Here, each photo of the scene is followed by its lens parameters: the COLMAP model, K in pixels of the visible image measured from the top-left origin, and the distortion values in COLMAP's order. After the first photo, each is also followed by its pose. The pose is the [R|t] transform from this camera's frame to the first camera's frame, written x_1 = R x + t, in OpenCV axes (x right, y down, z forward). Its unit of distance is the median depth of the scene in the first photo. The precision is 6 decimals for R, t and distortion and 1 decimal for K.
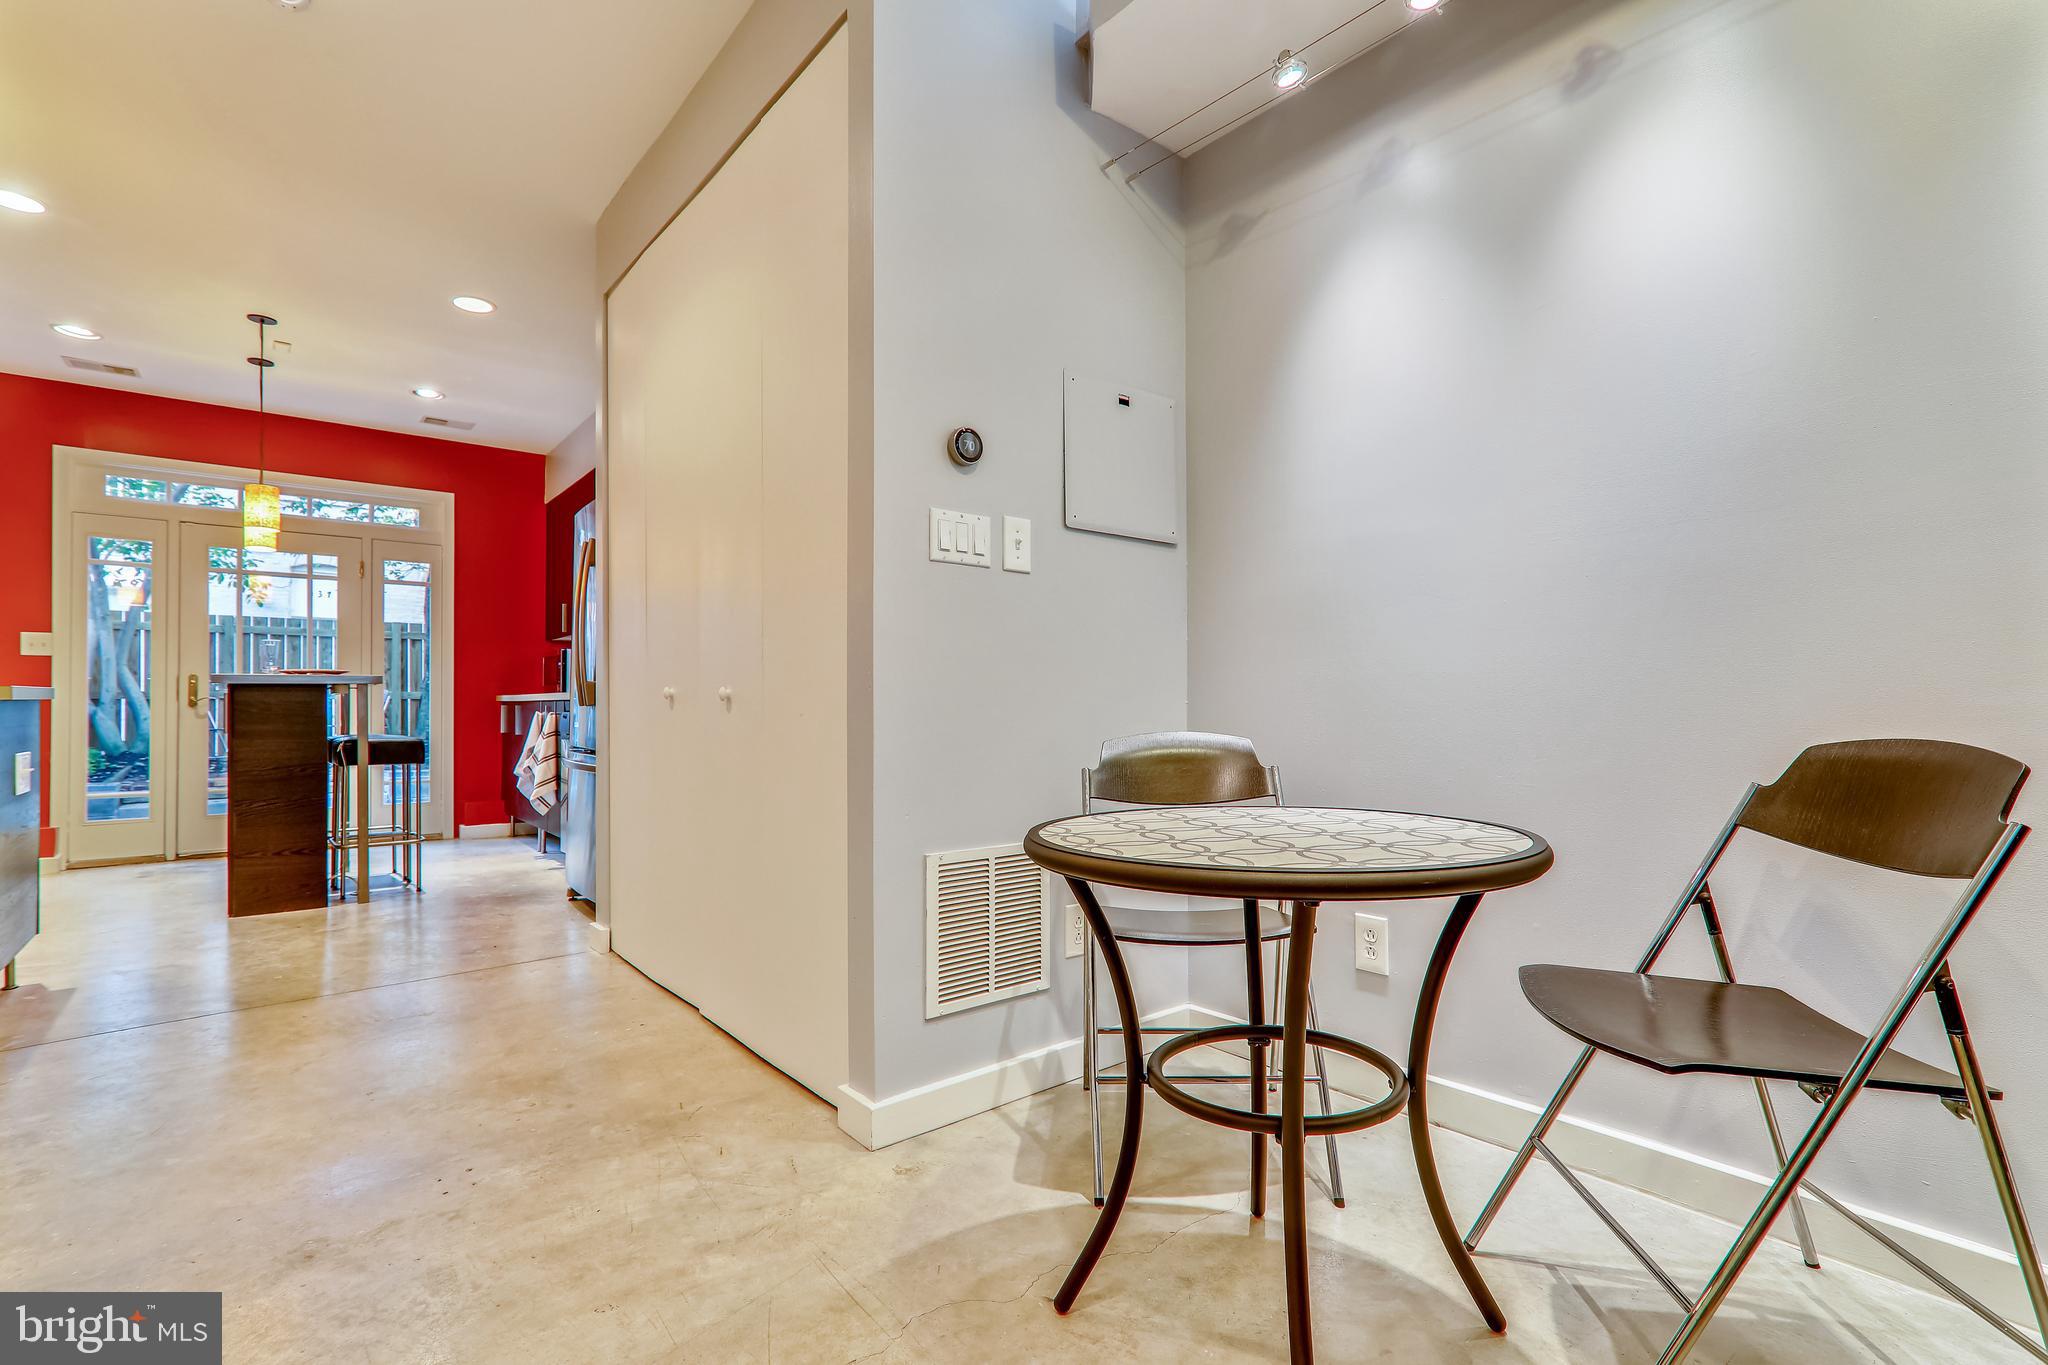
lens RADIAL K [[953.1, 0, 1032.3], [0, 953.1, 690.5], [0, 0, 1]] dist [-0.000016, 0.001104]
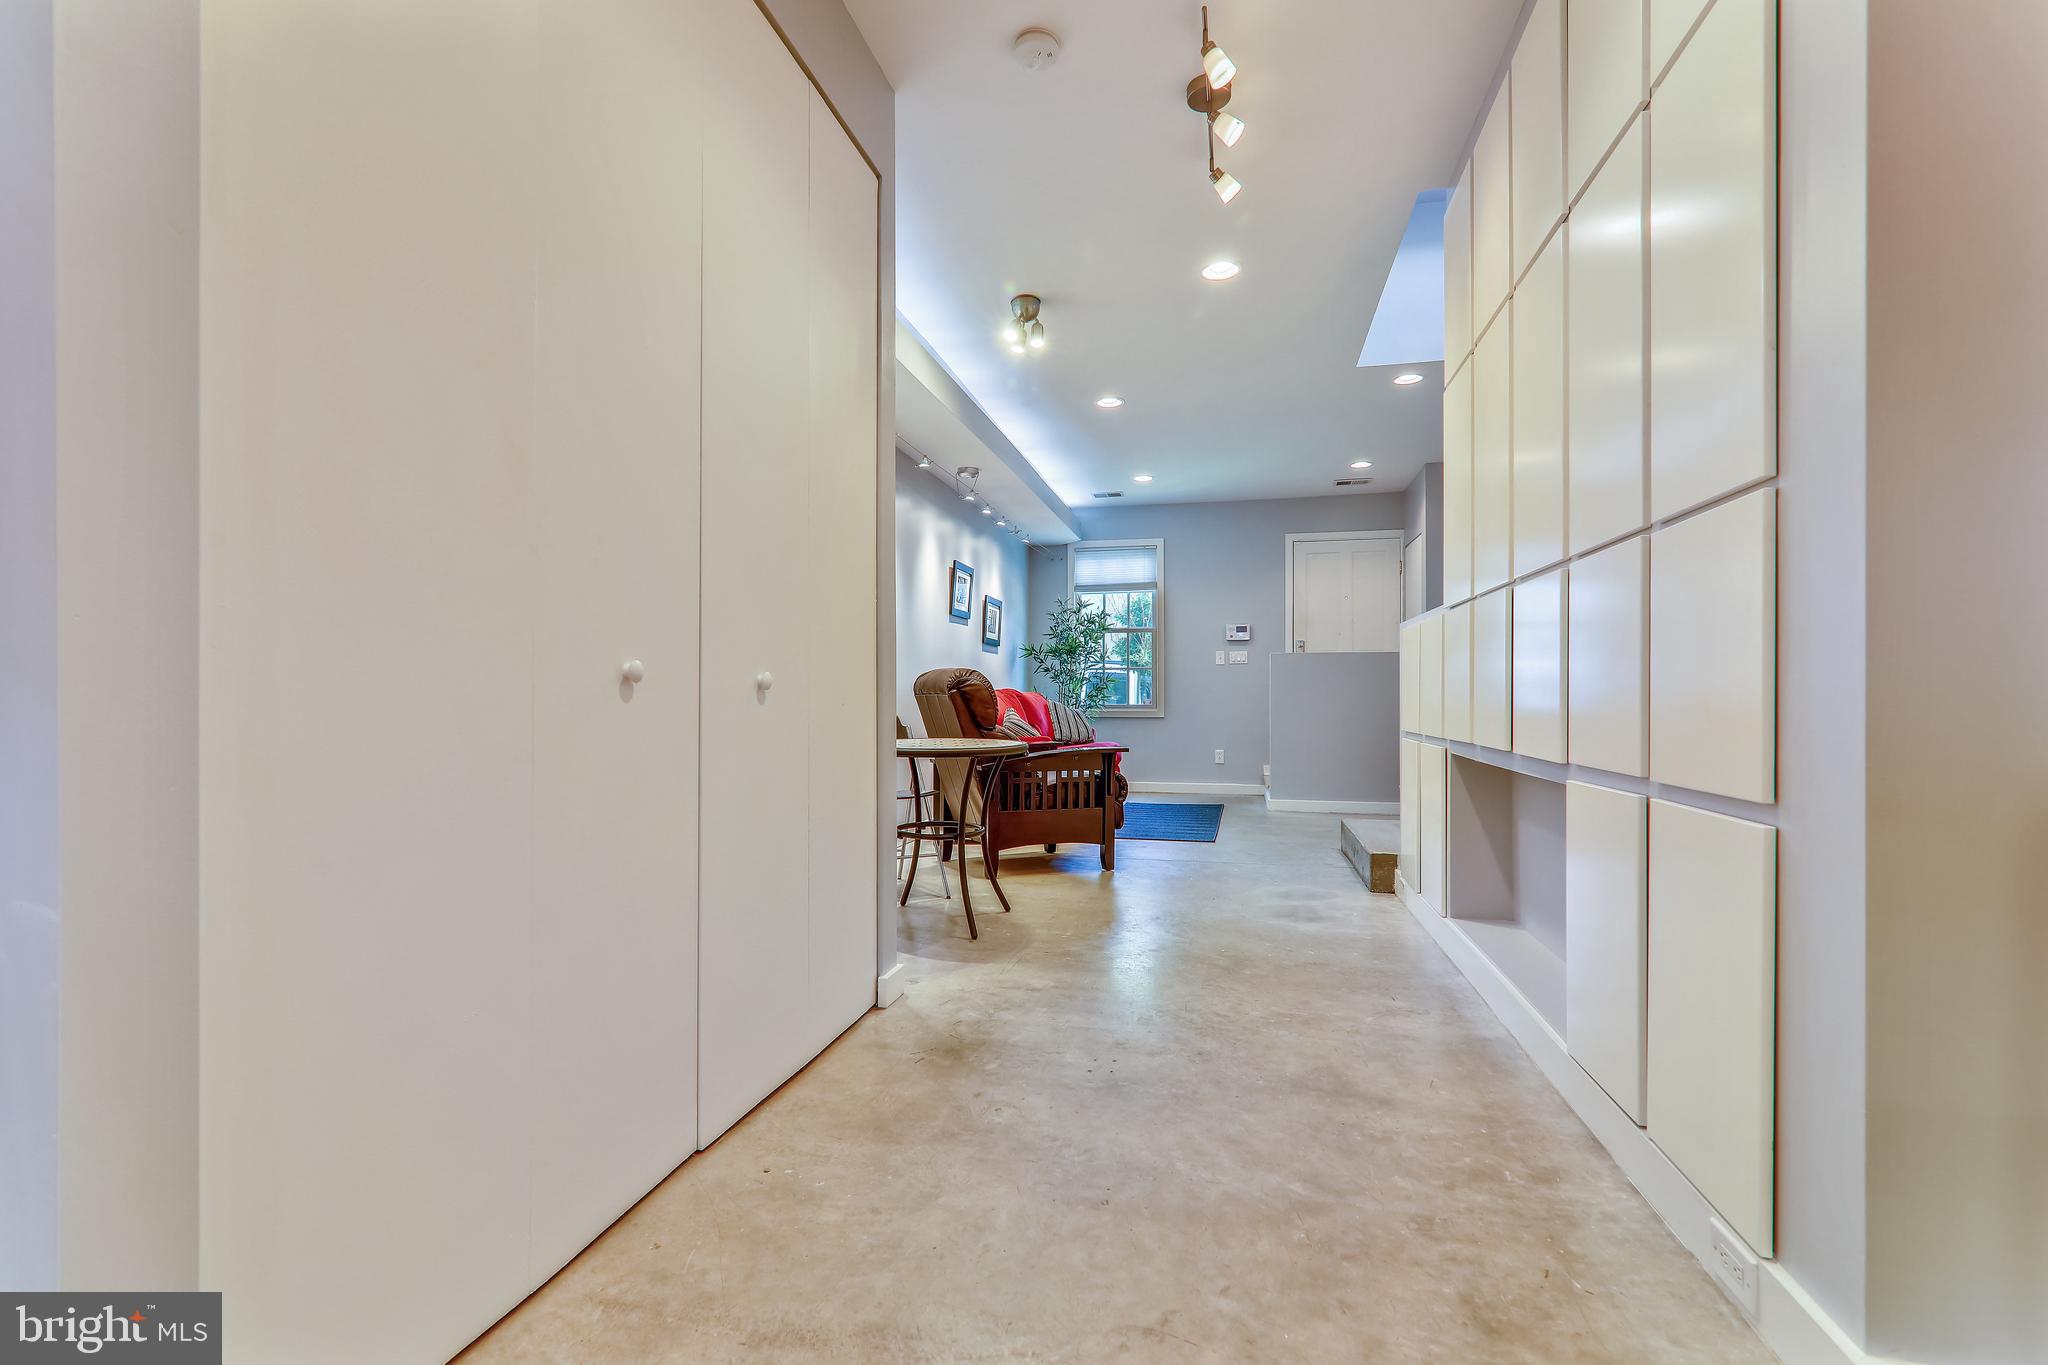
lens RADIAL K [[953.1, 0, 1032.3], [0, 953.1, 690.5], [0, 0, 1]] dist [-0.000016, 0.001104]
pose [[-0.627026, 0.009575, 0.778939, -1.498622], [-0.007772, 0.999798, -0.018547, 0.034493], [-0.778959, -0.017683, -0.626825, 1.827436]]
